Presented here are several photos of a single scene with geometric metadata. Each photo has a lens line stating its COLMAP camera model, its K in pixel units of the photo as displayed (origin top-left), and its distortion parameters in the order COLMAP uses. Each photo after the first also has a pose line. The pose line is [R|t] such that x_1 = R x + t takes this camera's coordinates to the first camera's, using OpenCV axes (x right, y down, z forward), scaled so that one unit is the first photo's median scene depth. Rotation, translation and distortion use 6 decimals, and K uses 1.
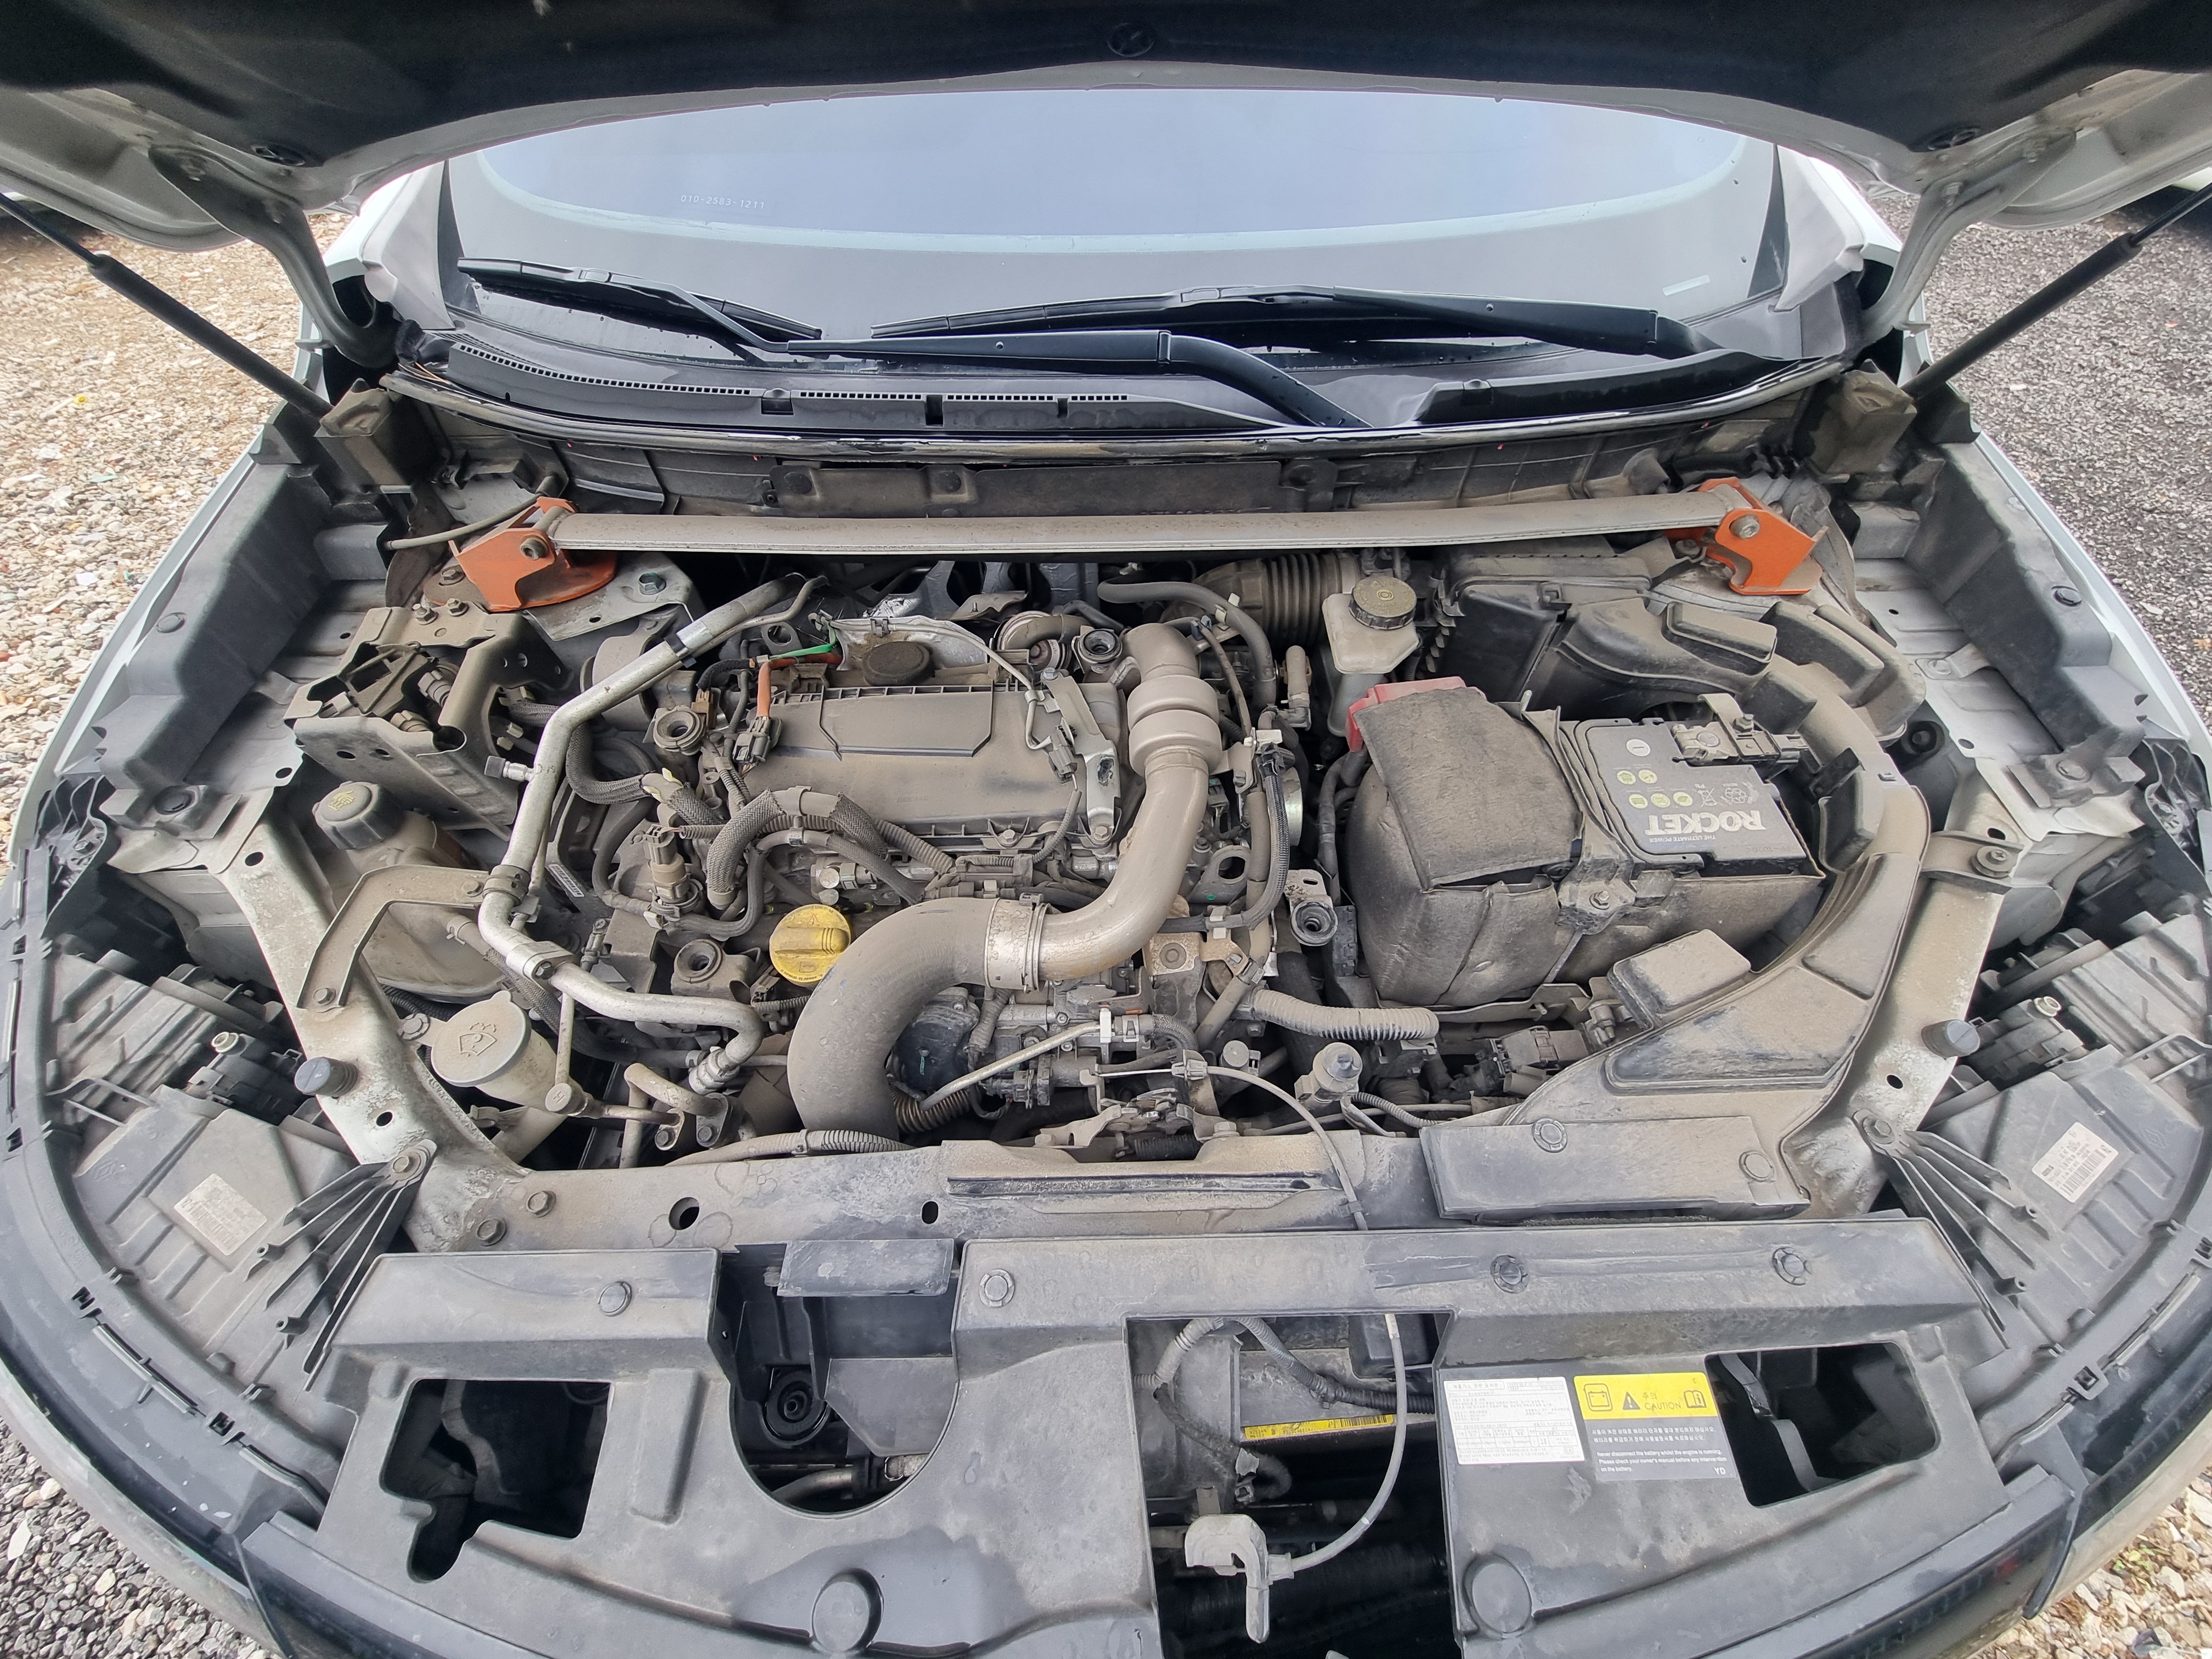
lens RADIAL K [[902.0, 0, 1110.1], [0, 902.0, 833.5], [0, 0, 1]] dist [-0.004614, 0.000248]
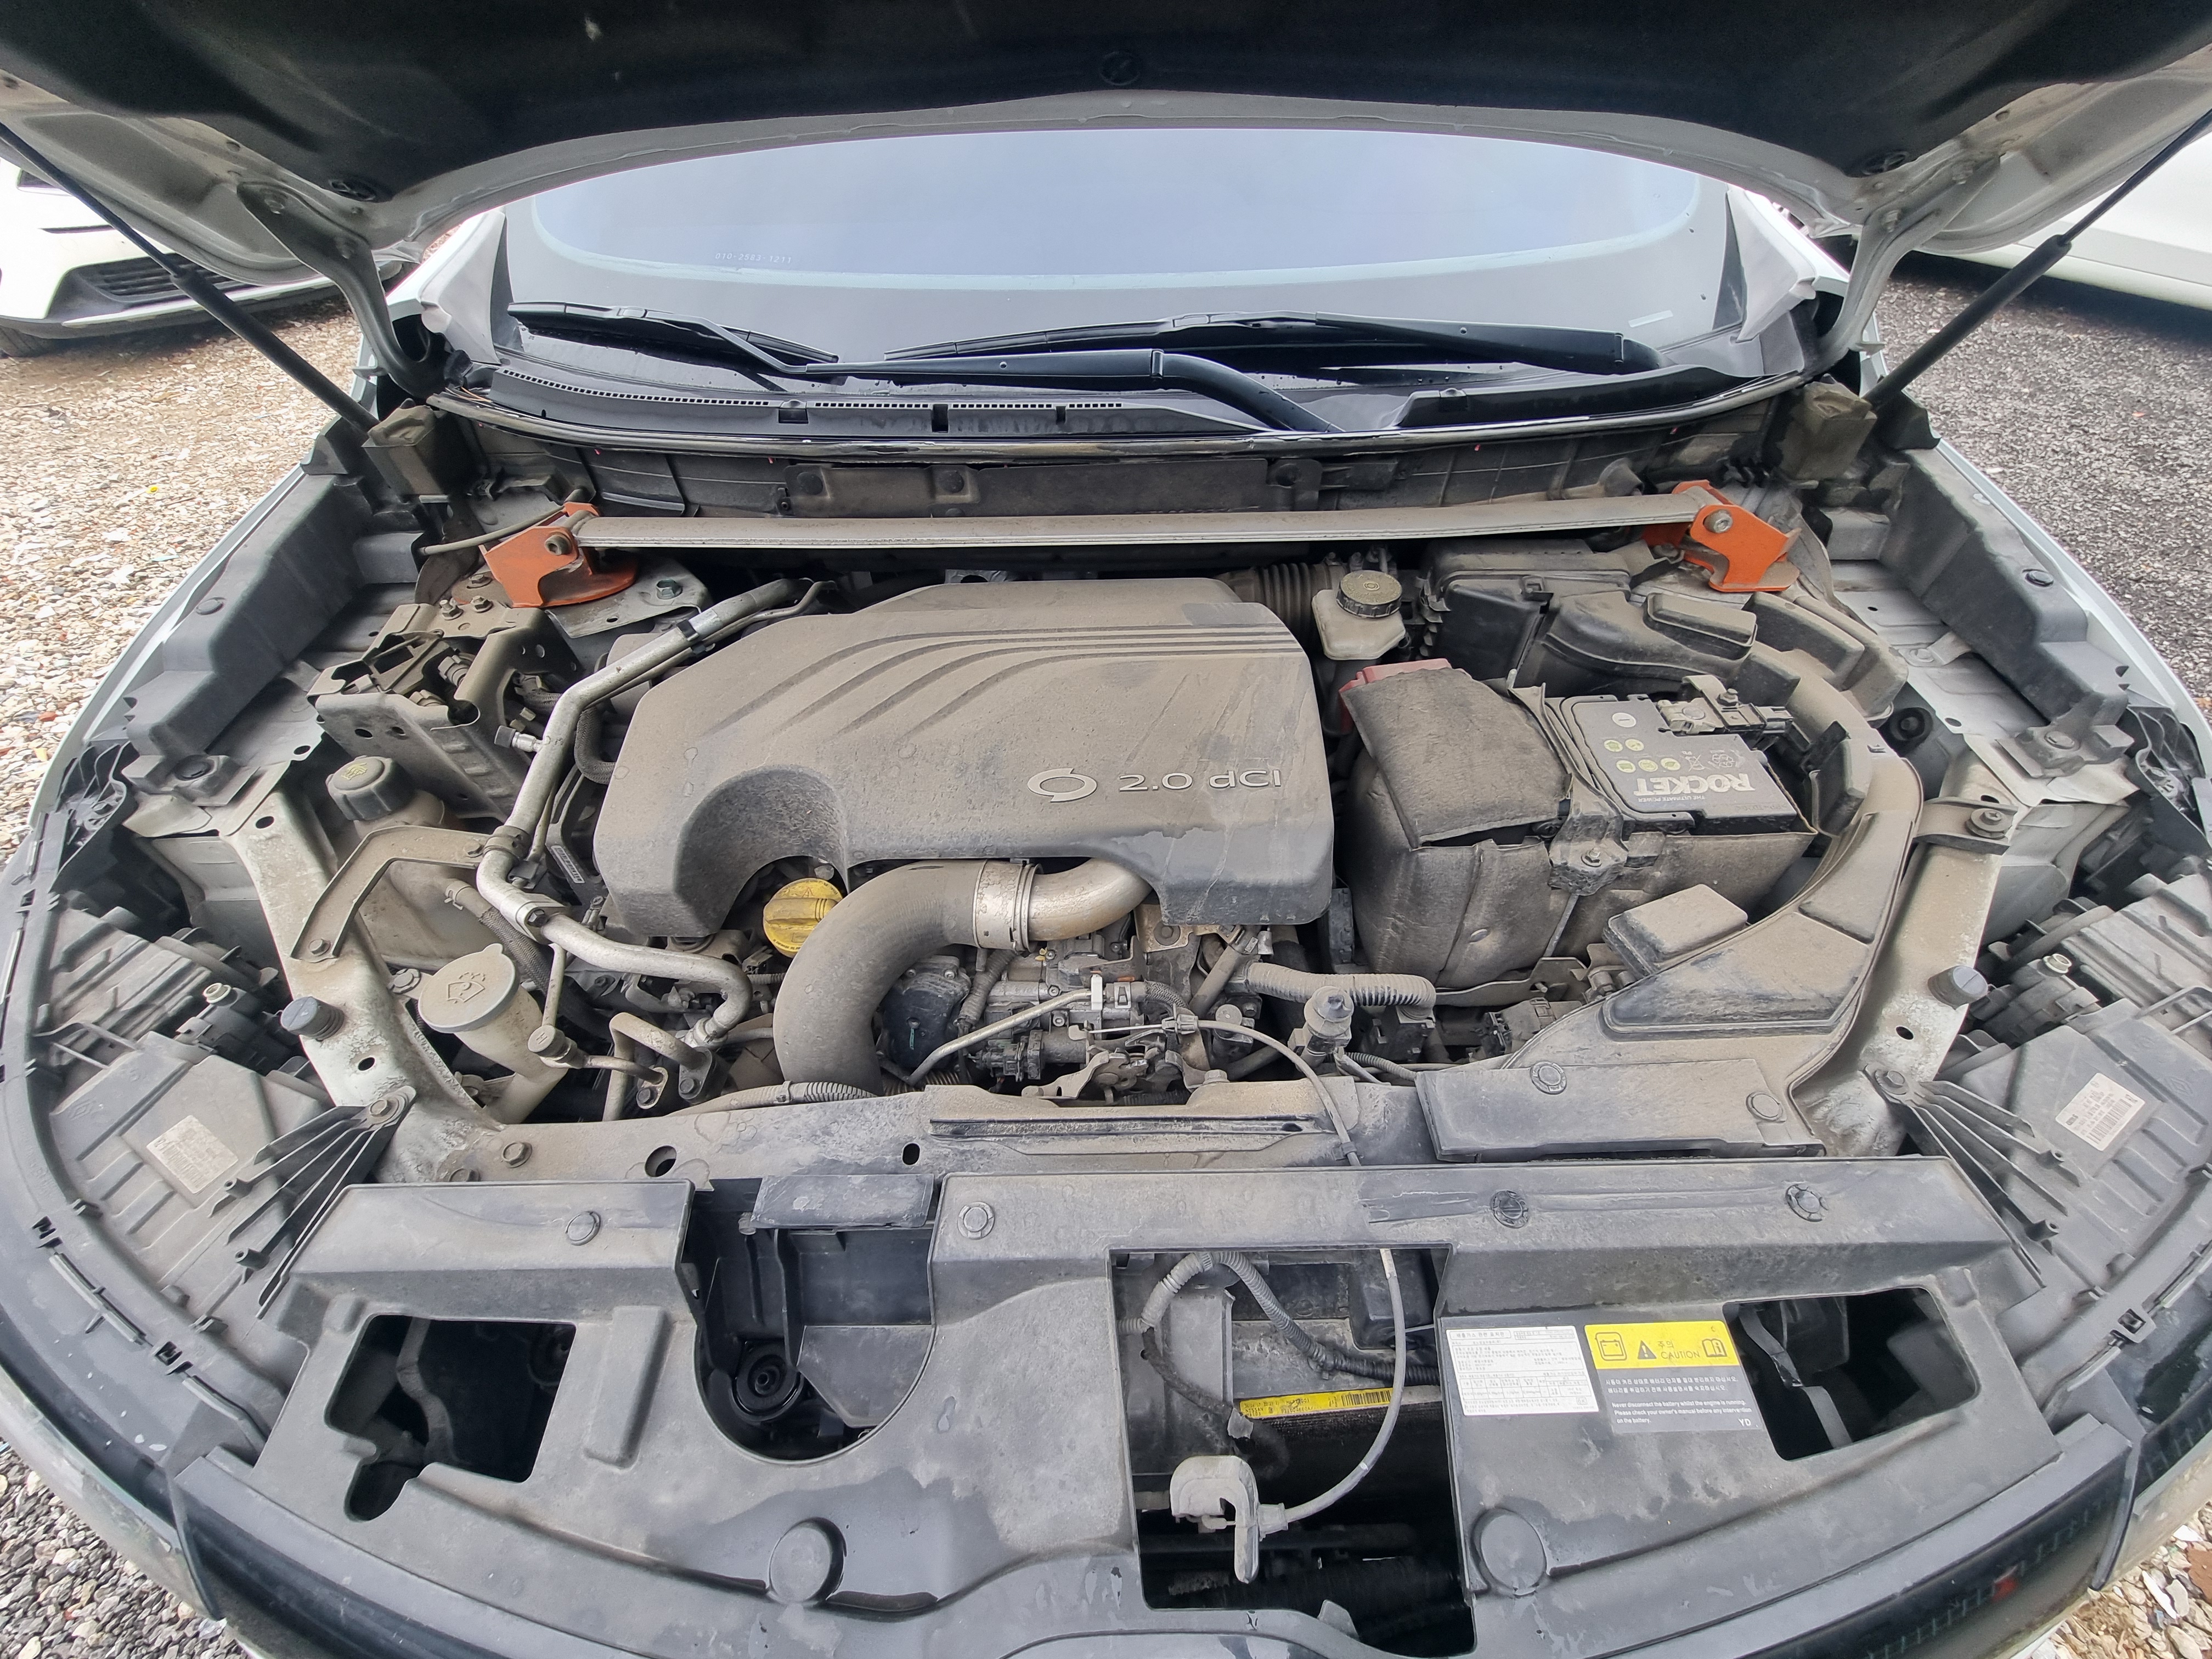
lens RADIAL K [[902.0, 0, 1110.2], [0, 902.0, 831.8], [0, 0, 1]] dist [-0.004614, 0.000248]
pose [[0.999902, 0.001301, -0.013935, 0.023544], [-0.002790, 0.994211, -0.107410, 0.148664], [0.013715, 0.107438, 0.994117, -0.001874]]
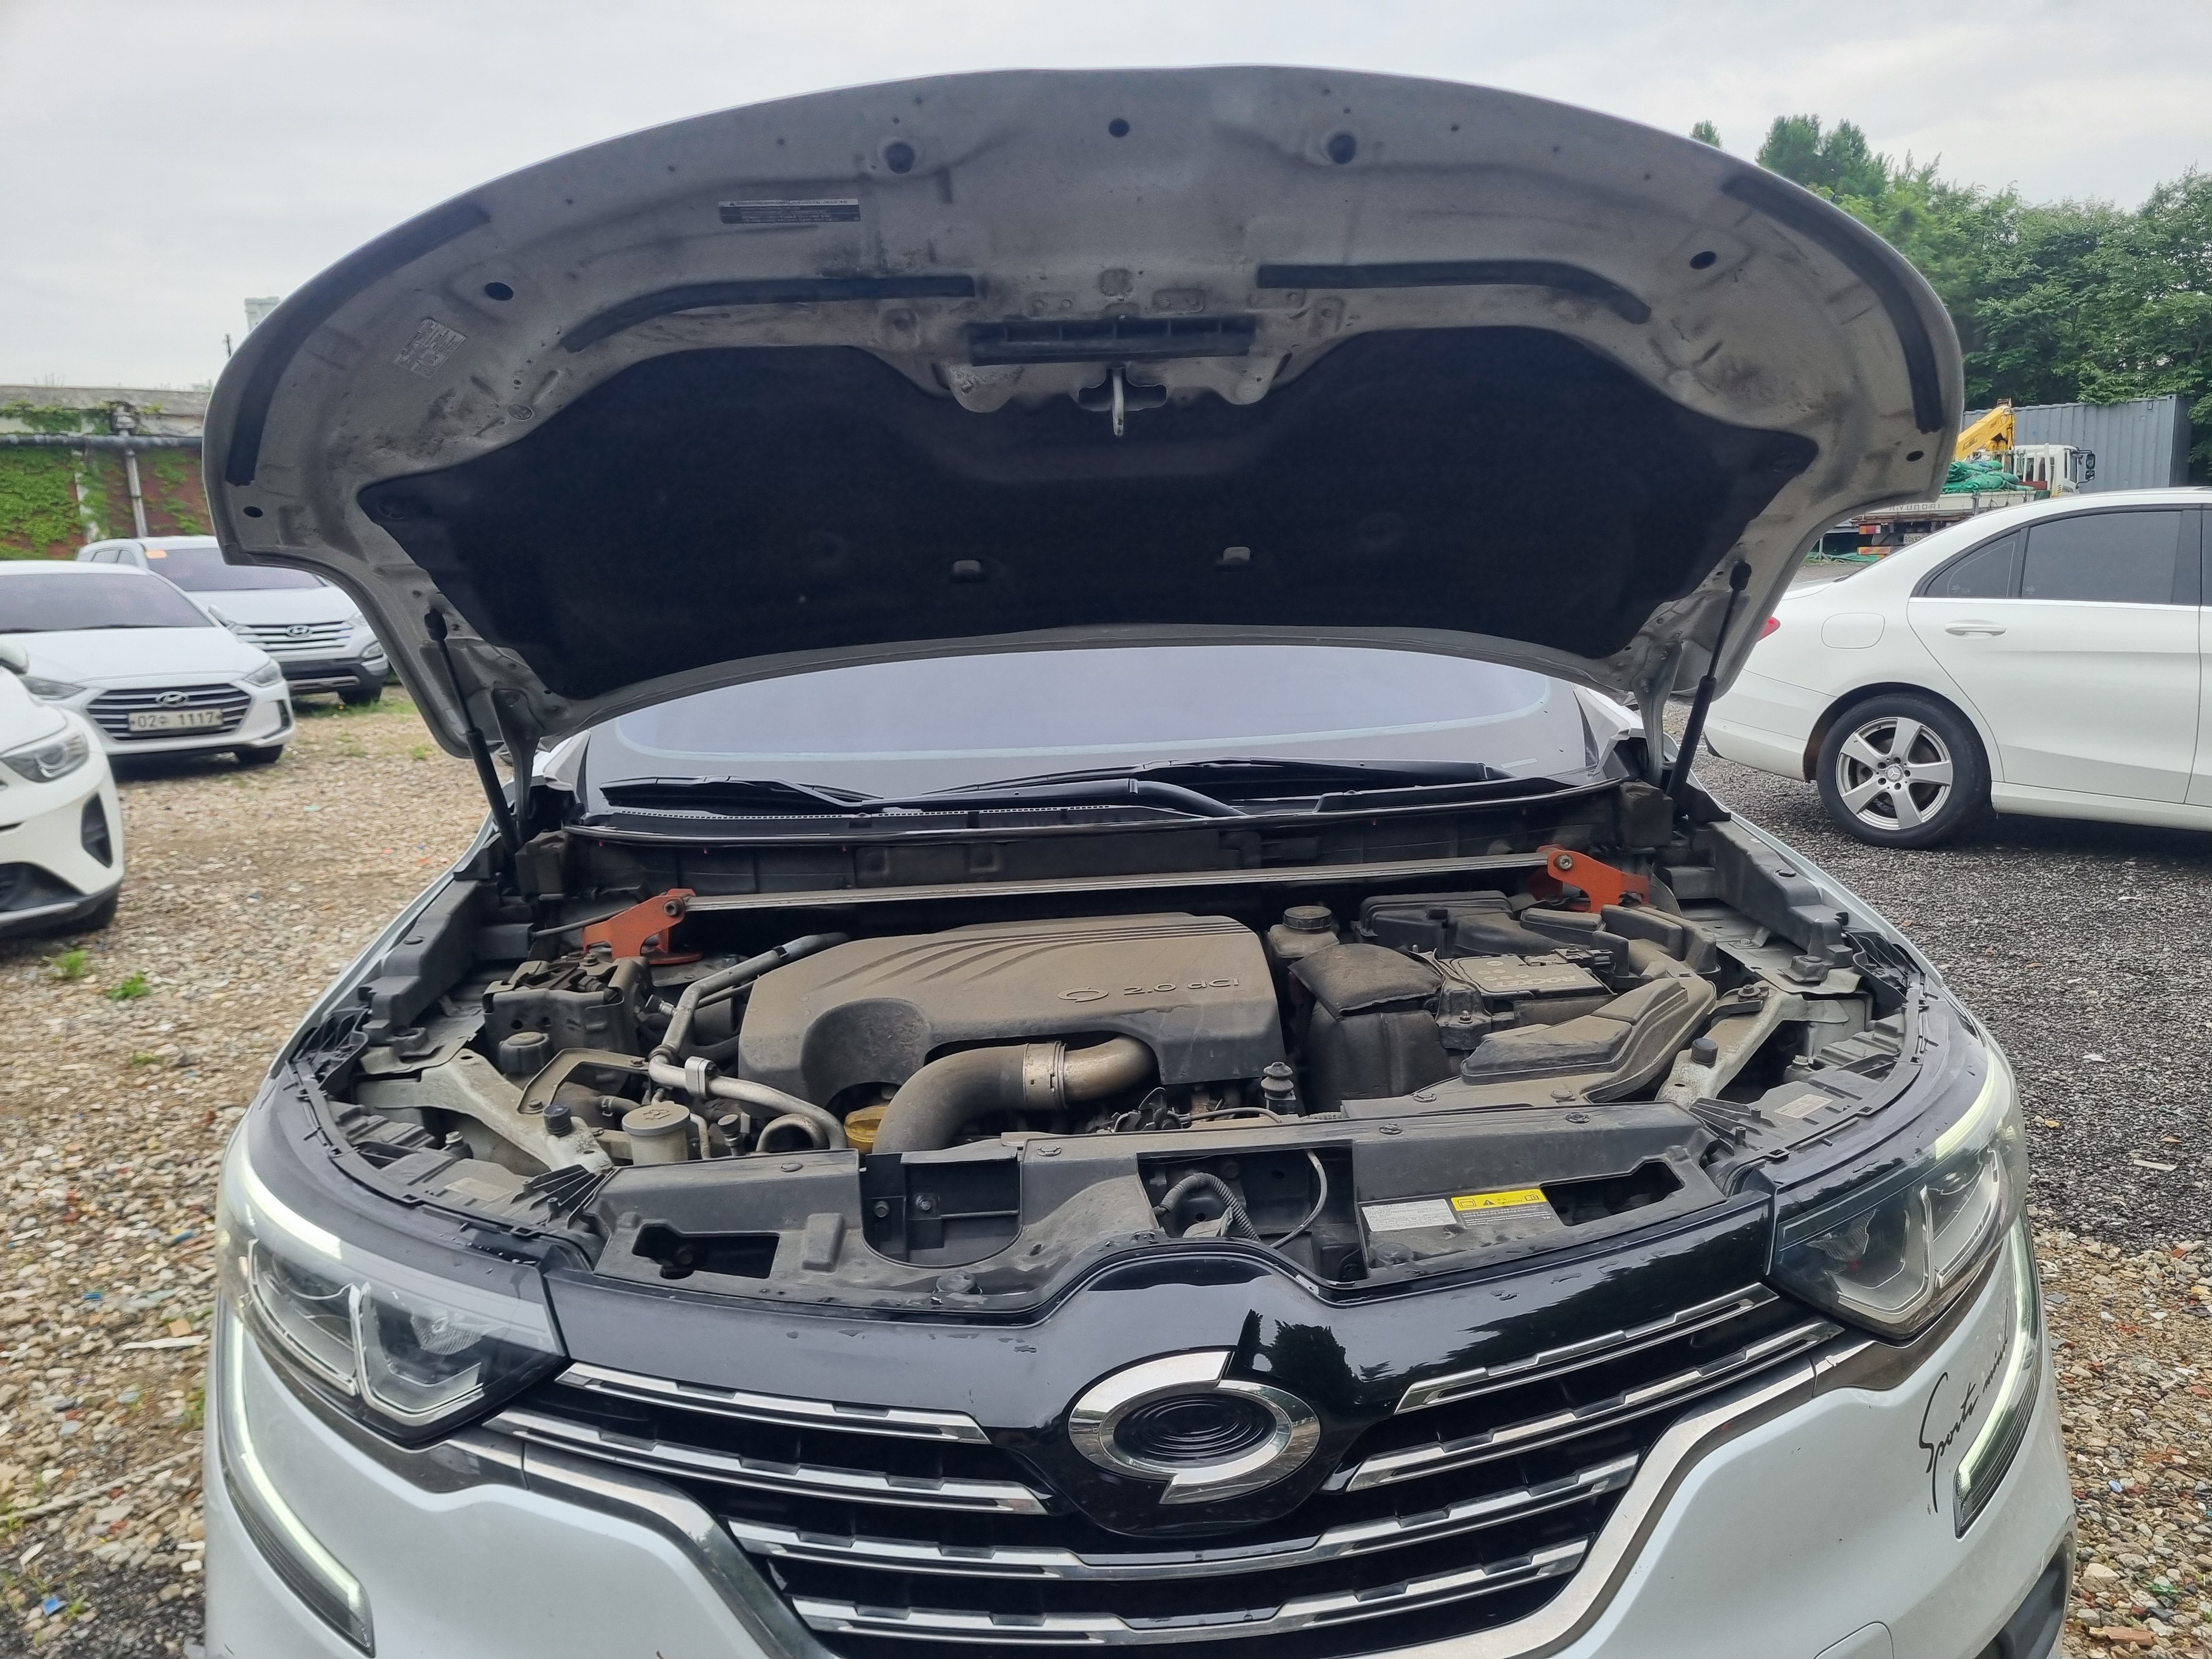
lens RADIAL K [[1652.9, 0, 1118.4], [0, 1652.9, 847.4], [0, 0, 1]] dist [0.058247, -0.043896]
pose [[0.998696, -0.038757, 0.033230, -0.063851], [0.051047, 0.748594, -0.661061, 1.493251], [0.000745, 0.661895, 0.749596, -1.063854]]
